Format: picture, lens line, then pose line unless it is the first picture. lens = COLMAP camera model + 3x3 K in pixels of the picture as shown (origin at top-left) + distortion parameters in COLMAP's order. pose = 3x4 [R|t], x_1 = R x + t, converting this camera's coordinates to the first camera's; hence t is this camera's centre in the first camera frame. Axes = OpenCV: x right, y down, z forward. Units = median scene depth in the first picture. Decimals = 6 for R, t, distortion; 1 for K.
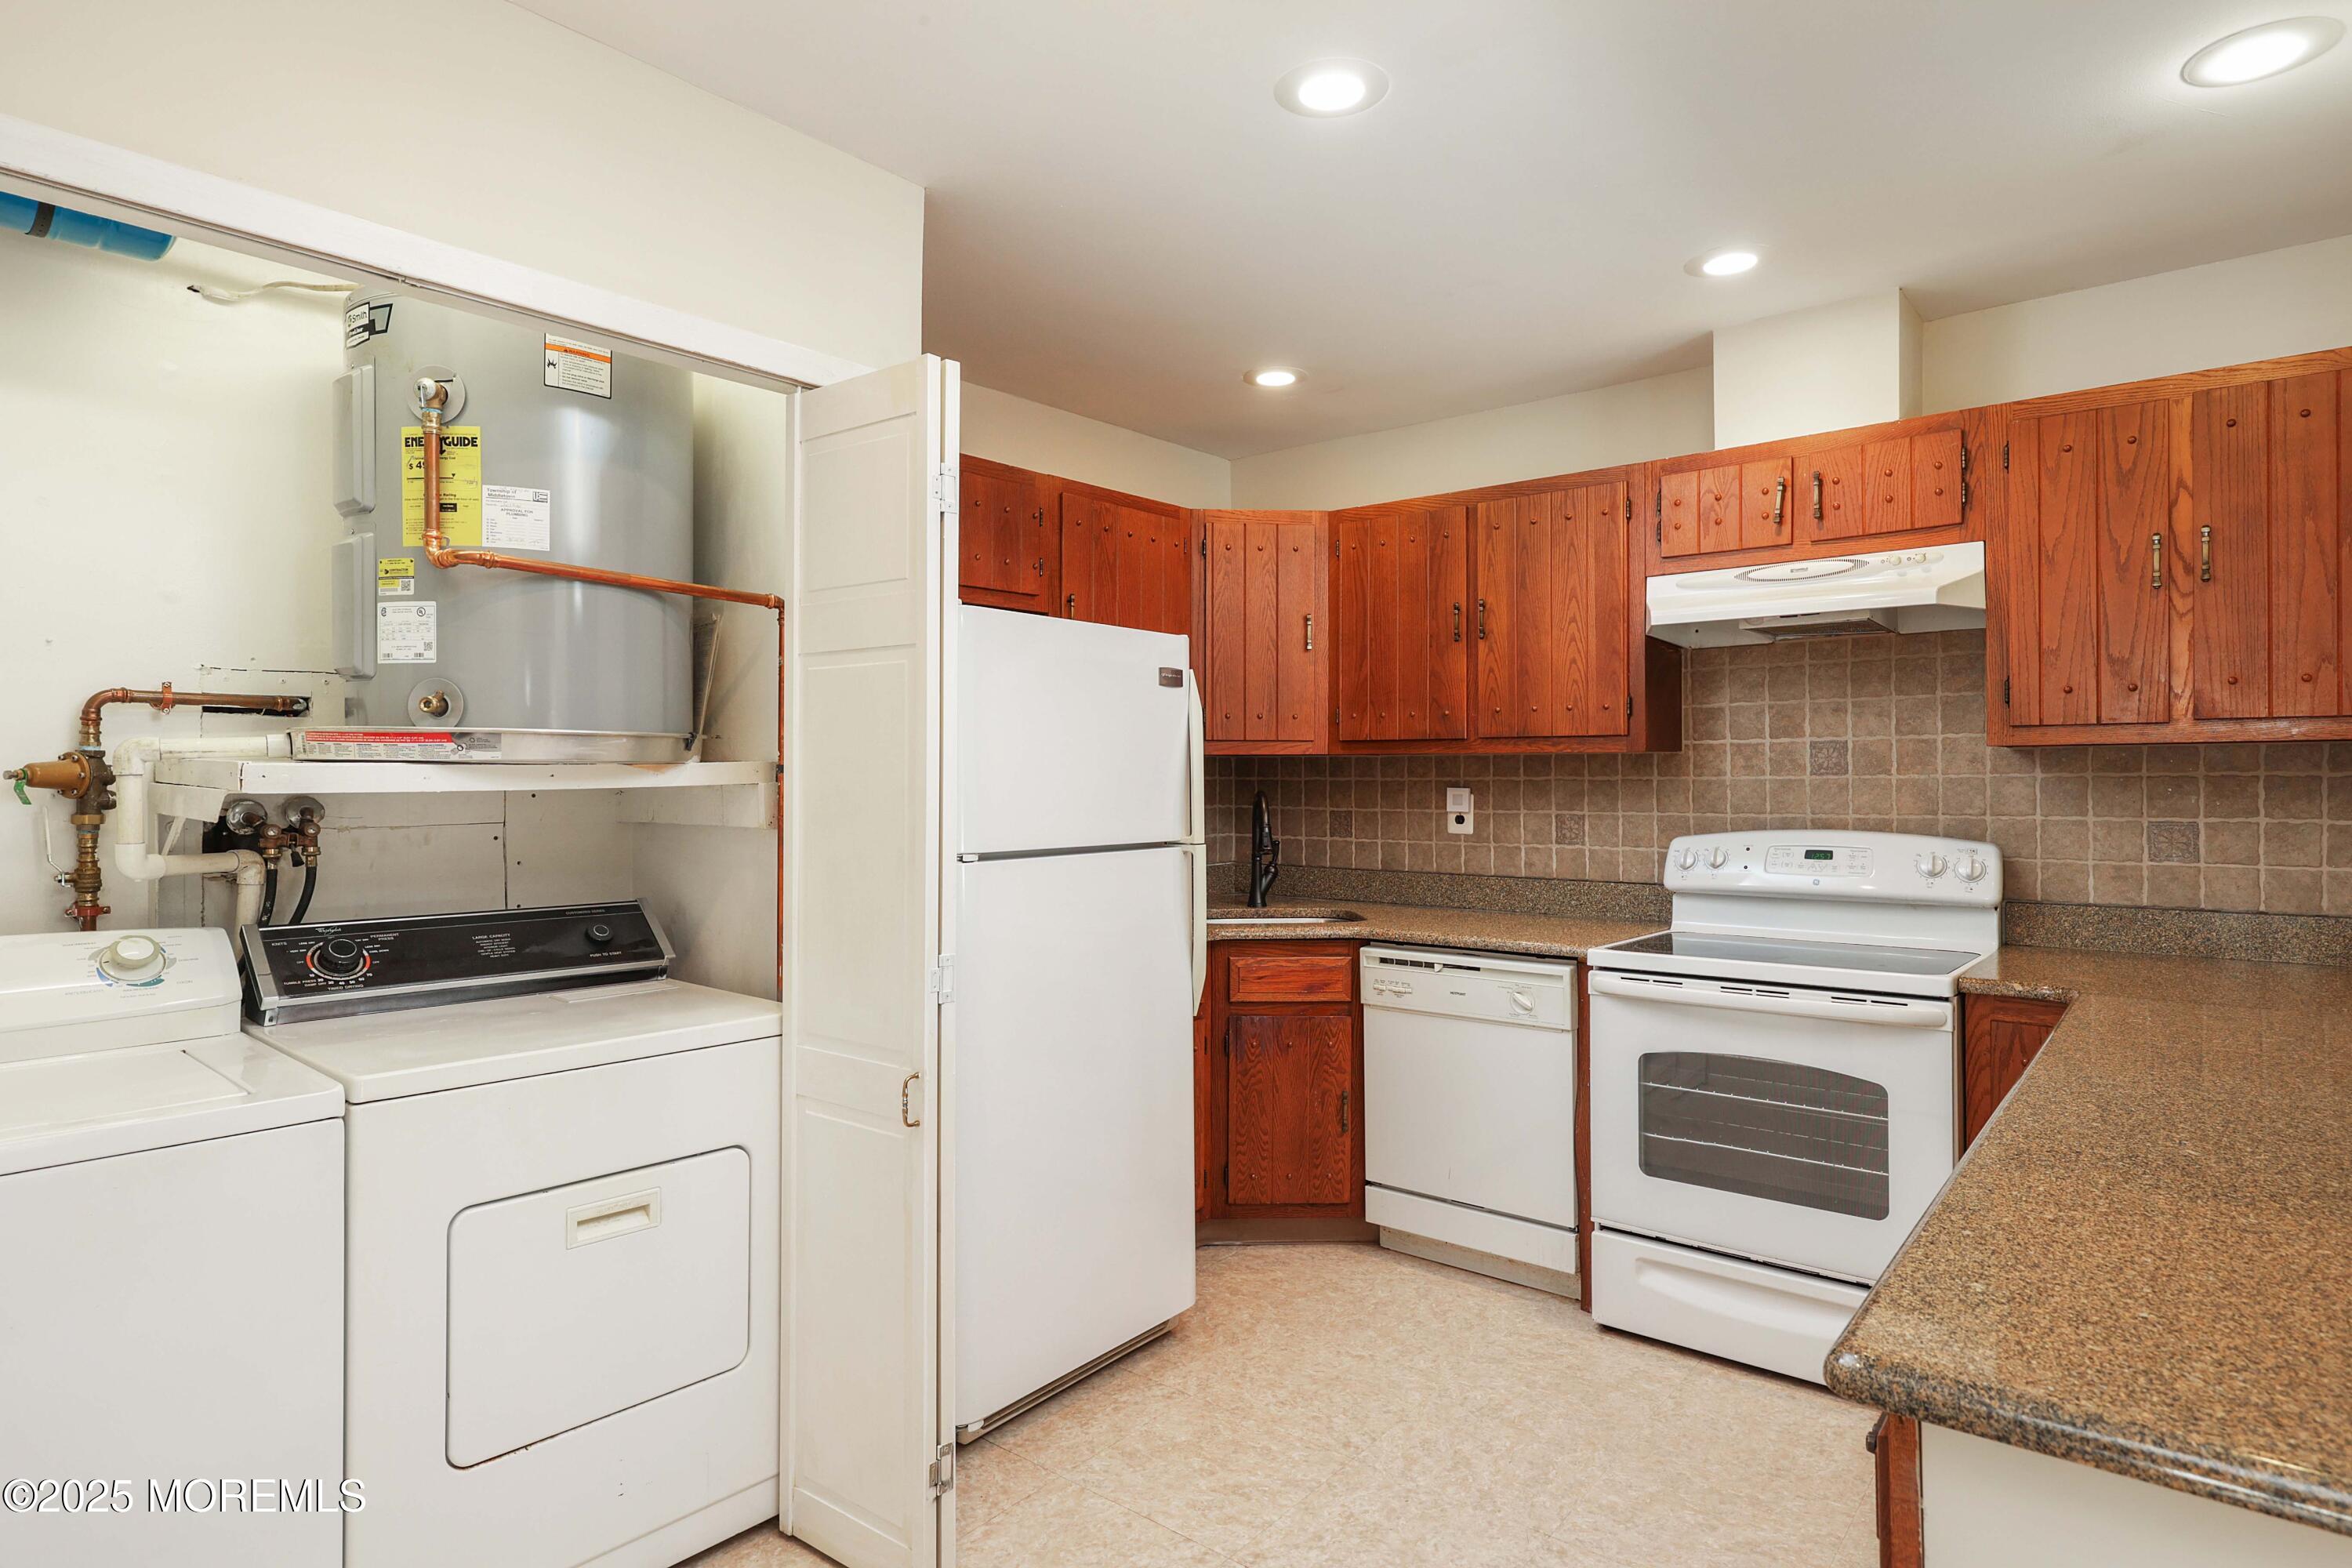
lens RADIAL K [[1297.9, 0, 1176.3], [0, 1297.9, 775.7], [0, 0, 1]] dist [0.002063, 0.000324]
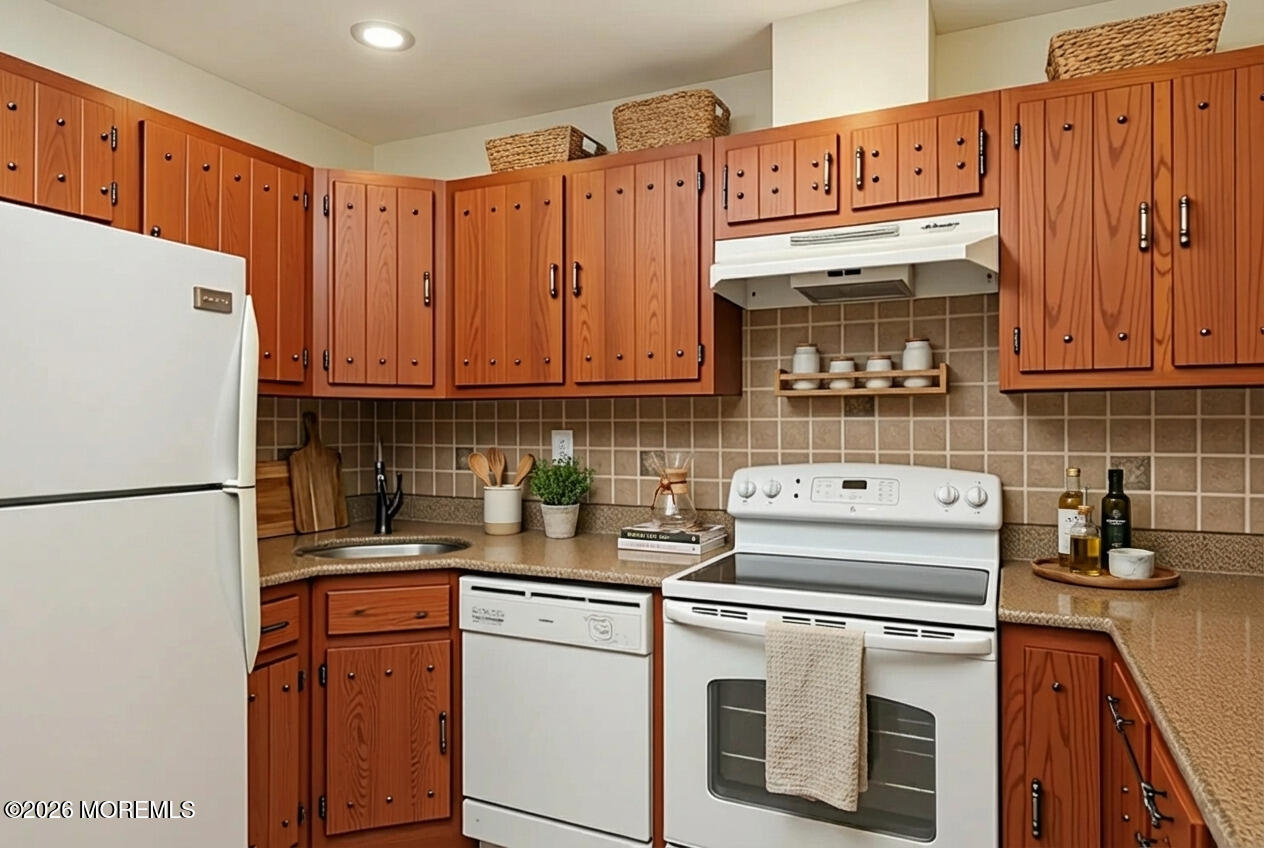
lens RADIAL K [[773.9, 0, 632.2], [0, 773.9, 422.4], [0, 0, 1]] dist [0.001180, -0.001131]
pose [[0.968597, 0.005047, 0.248586, 0.130853], [-0.004243, 0.999984, -0.003768, 0.008293], [-0.248601, 0.002595, 0.968603, 0.380923]]
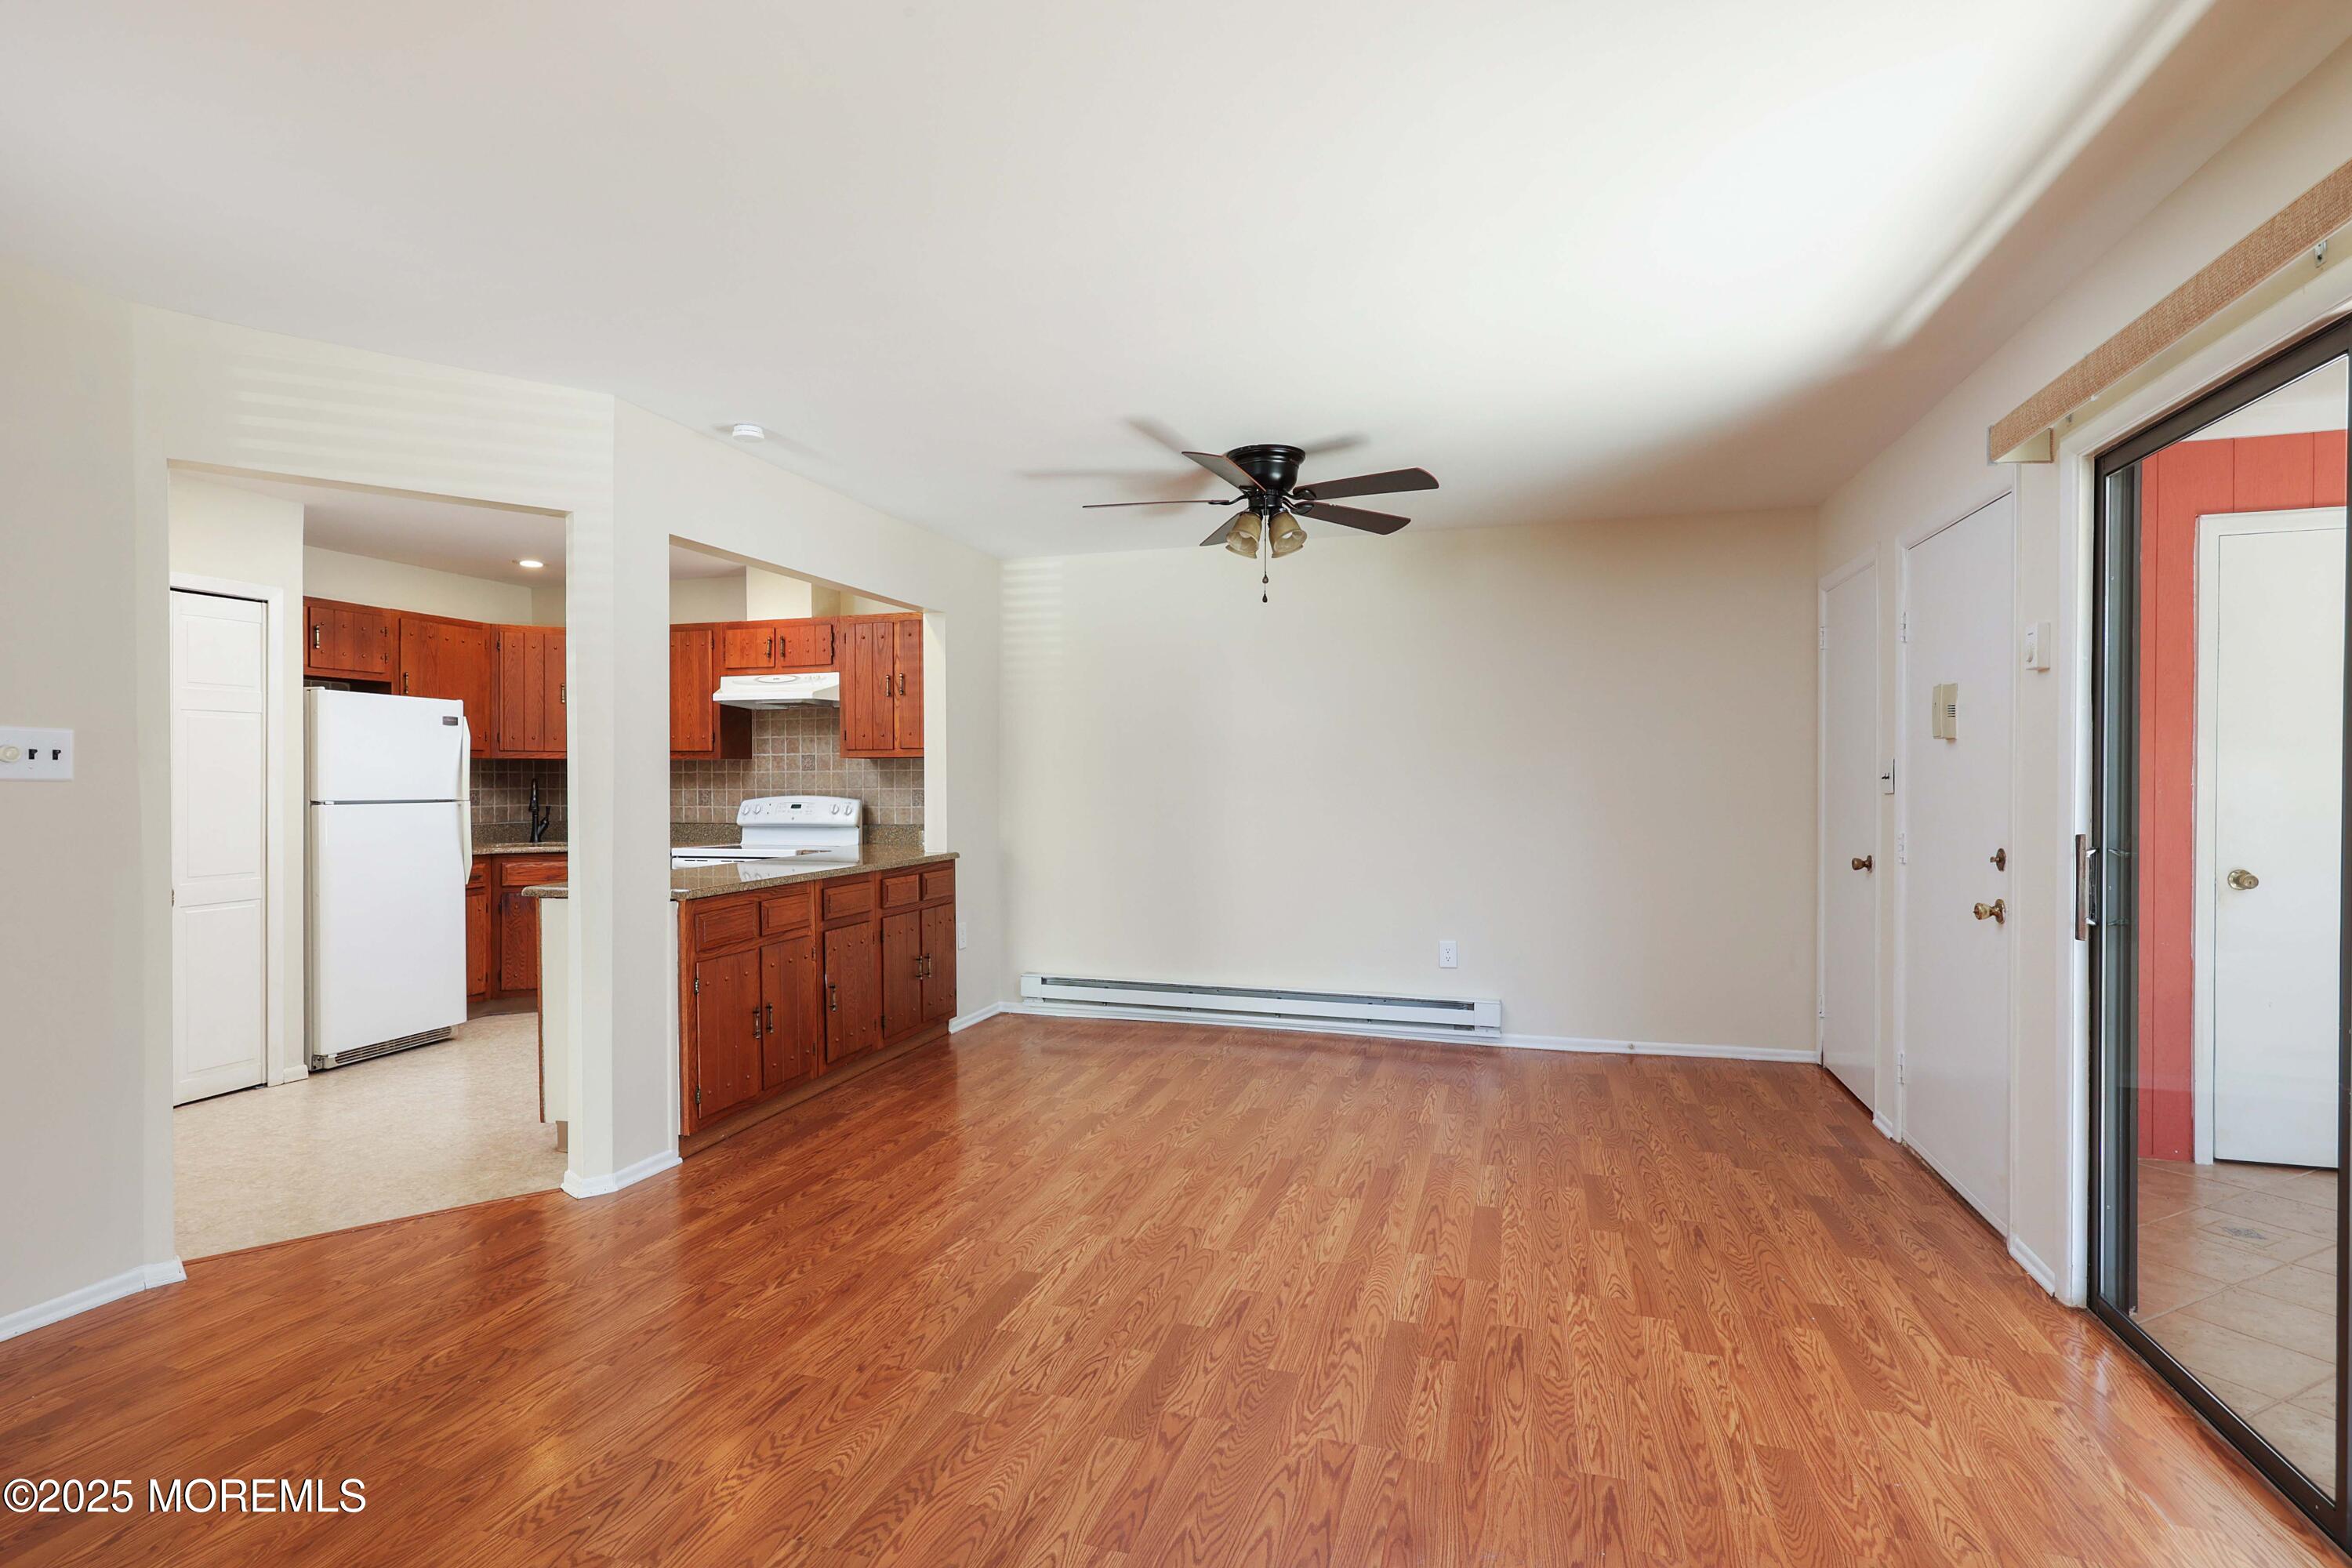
lens RADIAL K [[1186.8, 0, 1139.4], [0, 1186.8, 791.9], [0, 0, 1]] dist [0.013474, -0.003360]
pose [[0.928620, 0.000152, 0.371033, 0.288526], [-0.003411, 0.999961, 0.008128, 0.017871], [-0.371017, -0.008813, 0.928584, -1.098795]]
